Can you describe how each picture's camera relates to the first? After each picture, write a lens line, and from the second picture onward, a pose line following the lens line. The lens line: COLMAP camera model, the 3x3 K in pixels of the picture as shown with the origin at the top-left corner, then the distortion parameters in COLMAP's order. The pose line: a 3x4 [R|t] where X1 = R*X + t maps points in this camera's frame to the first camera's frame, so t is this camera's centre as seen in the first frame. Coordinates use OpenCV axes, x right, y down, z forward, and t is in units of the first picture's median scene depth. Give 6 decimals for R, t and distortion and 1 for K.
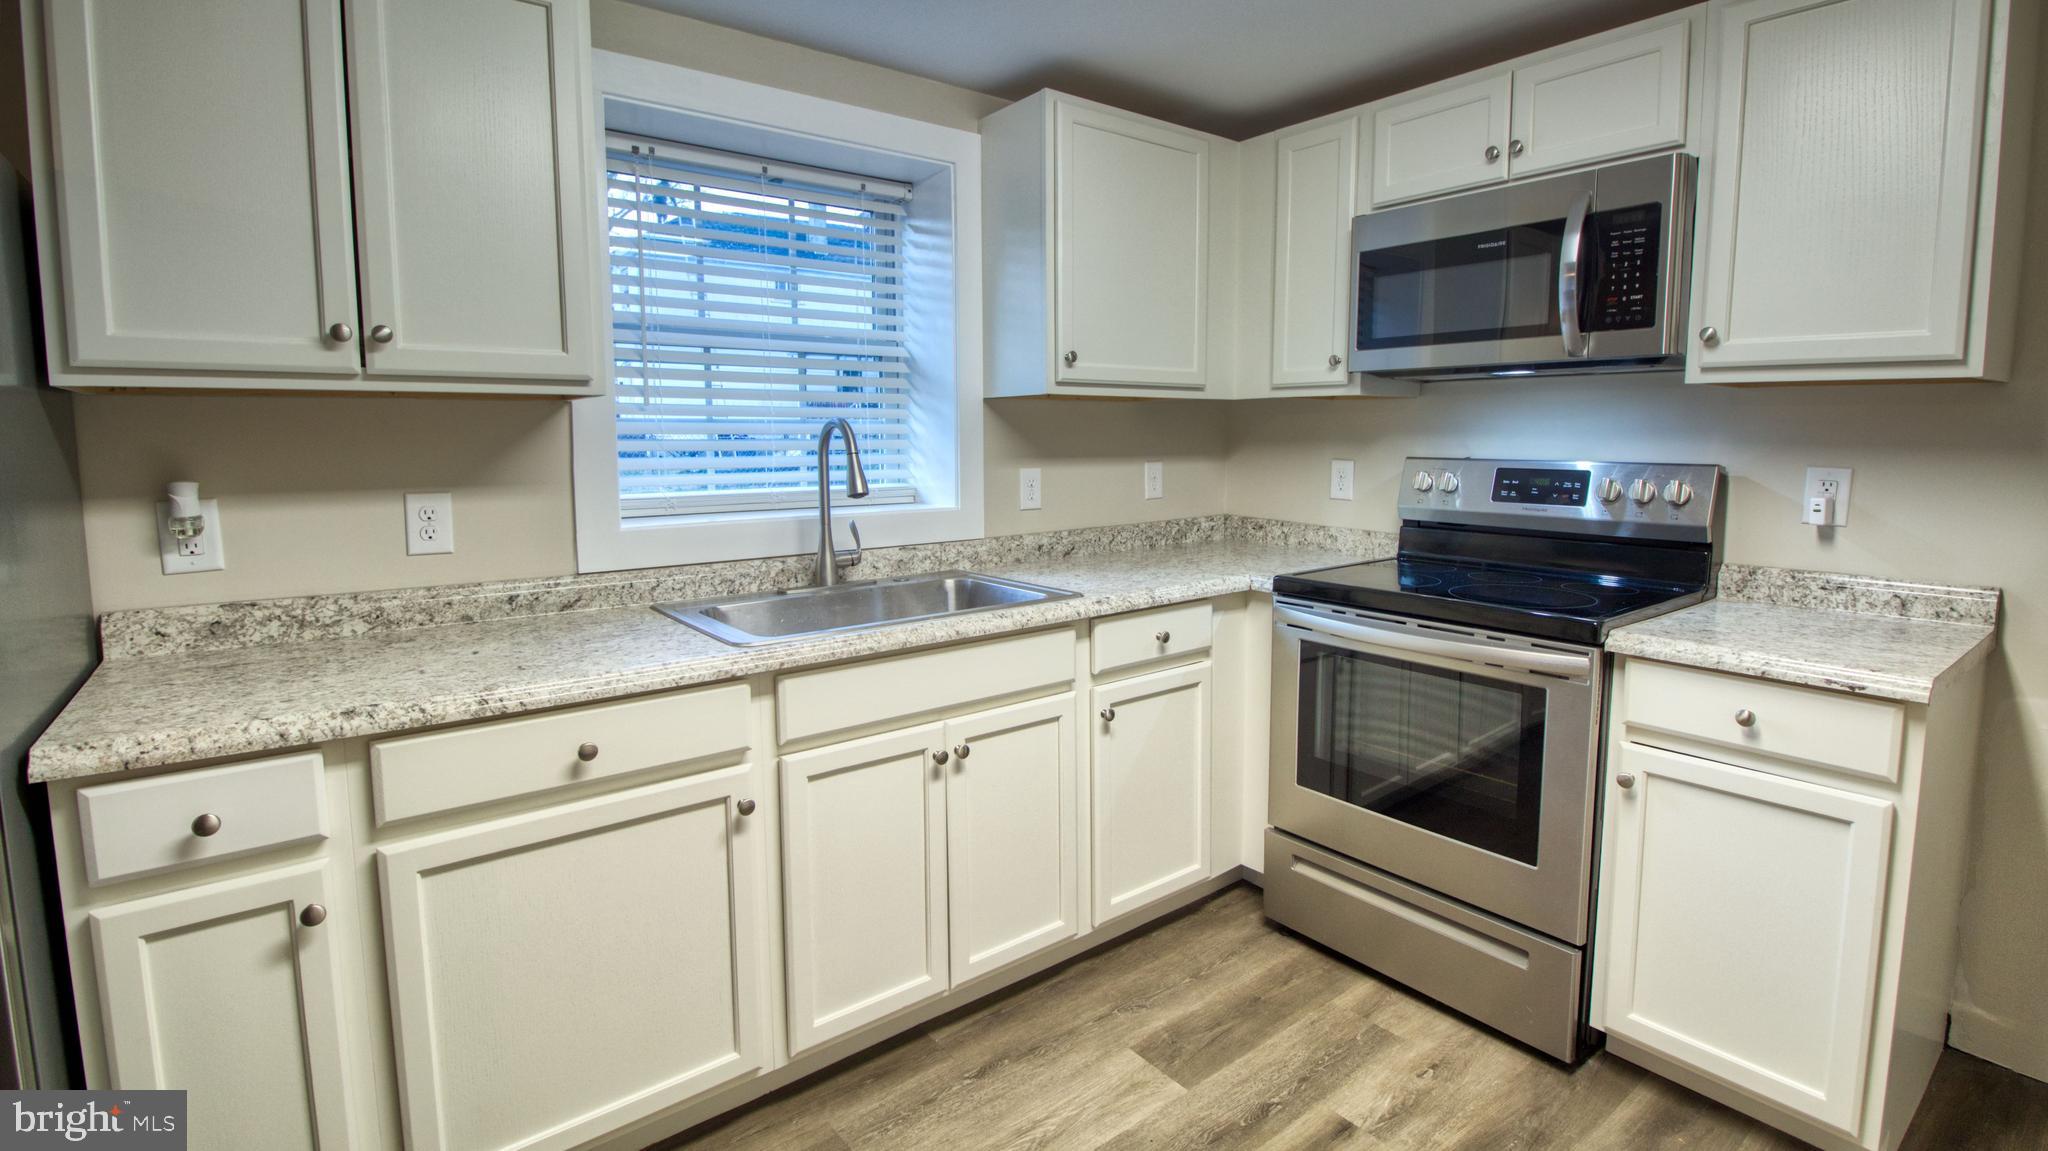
lens RADIAL K [[951.8, 0, 1026.0], [0, 951.8, 524.8], [0, 0, 1]] dist [-0.001419, -0.011780]
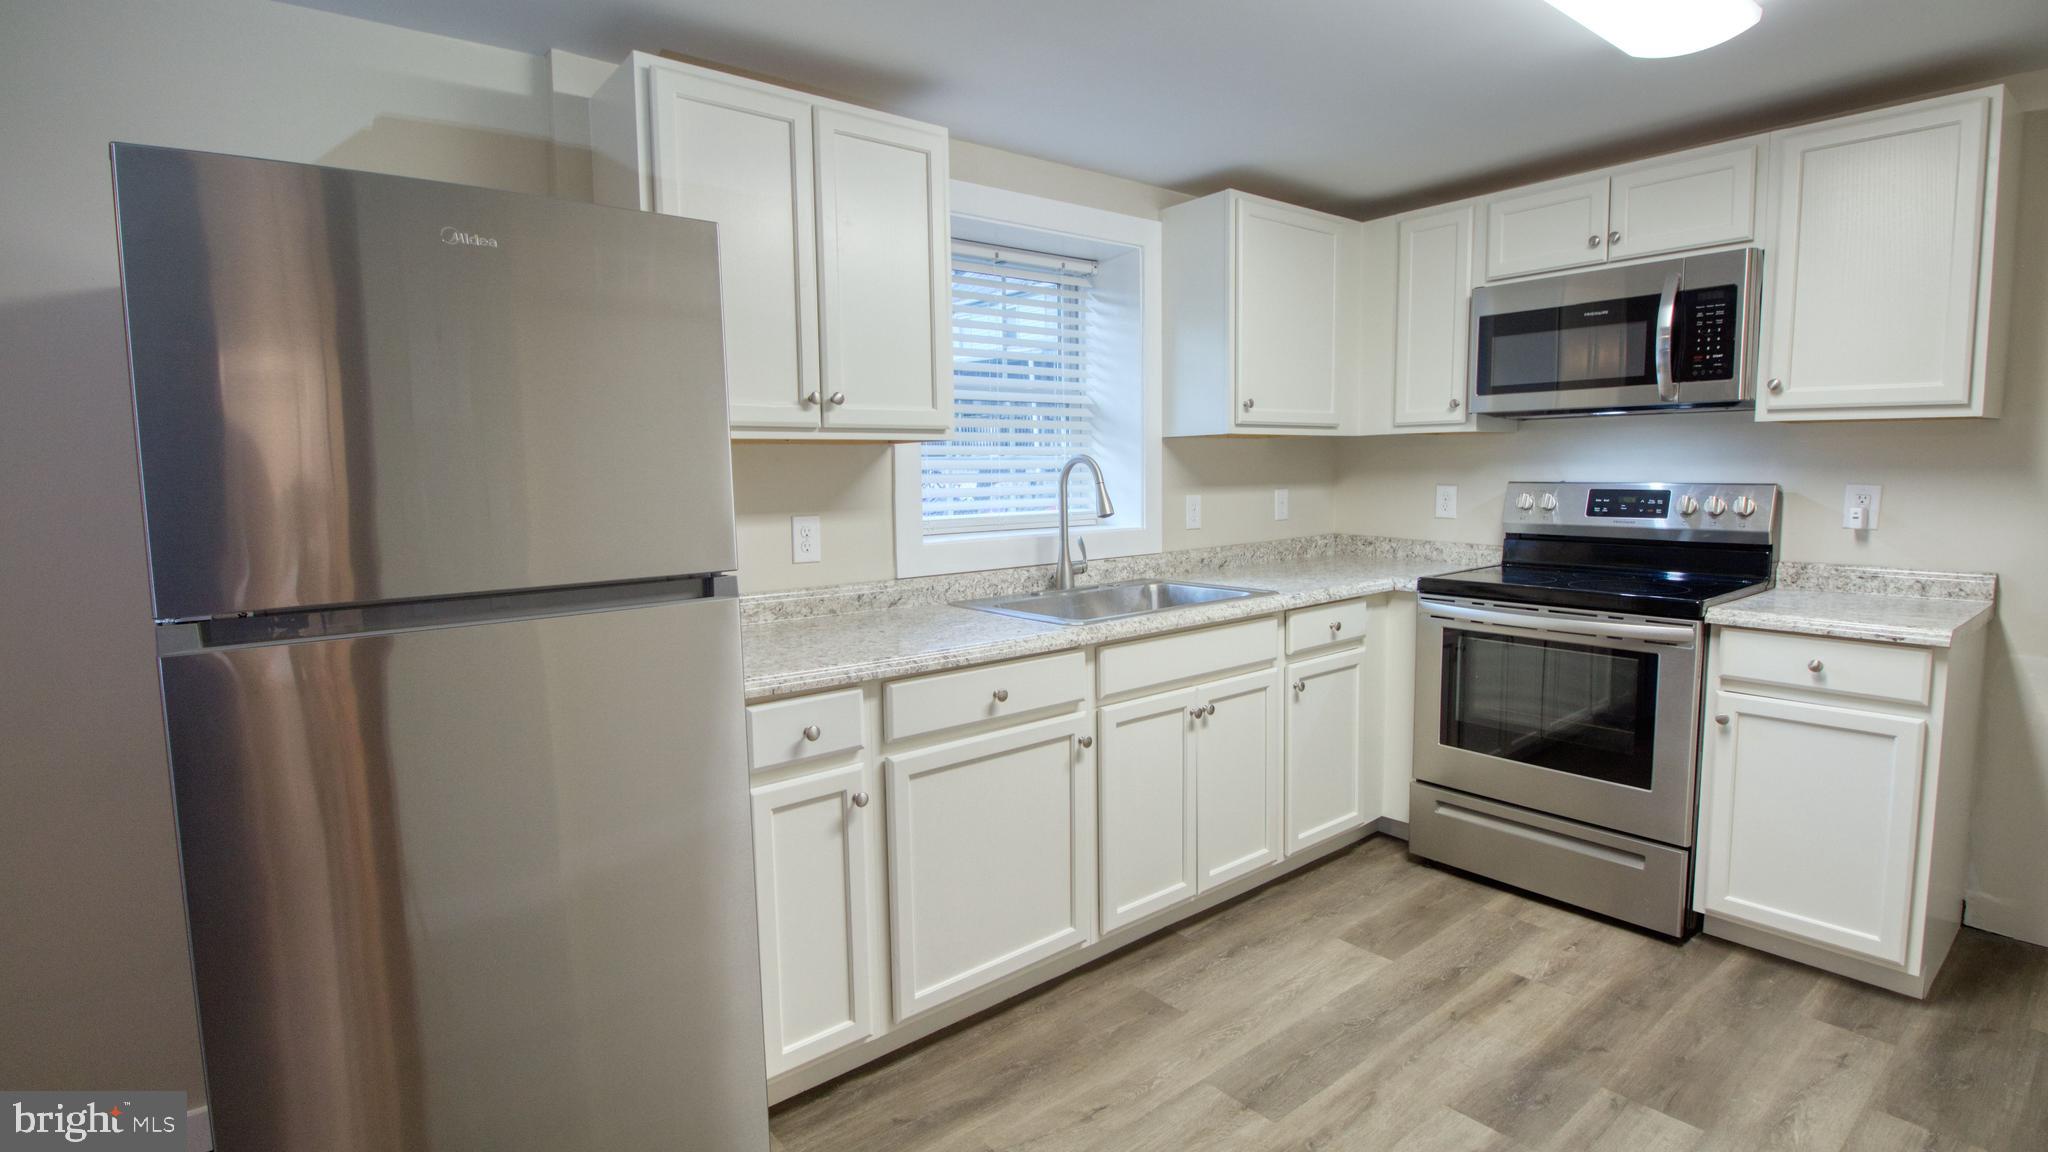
lens RADIAL K [[948.6, 0, 1023.4], [0, 948.6, 555.9], [0, 0, 1]] dist [0.000527, -0.013179]
pose [[0.999917, -0.012227, 0.004181, -0.310723], [0.012240, 0.999920, -0.003209, 0.027301], [-0.004142, 0.003260, 0.999986, -0.287321]]
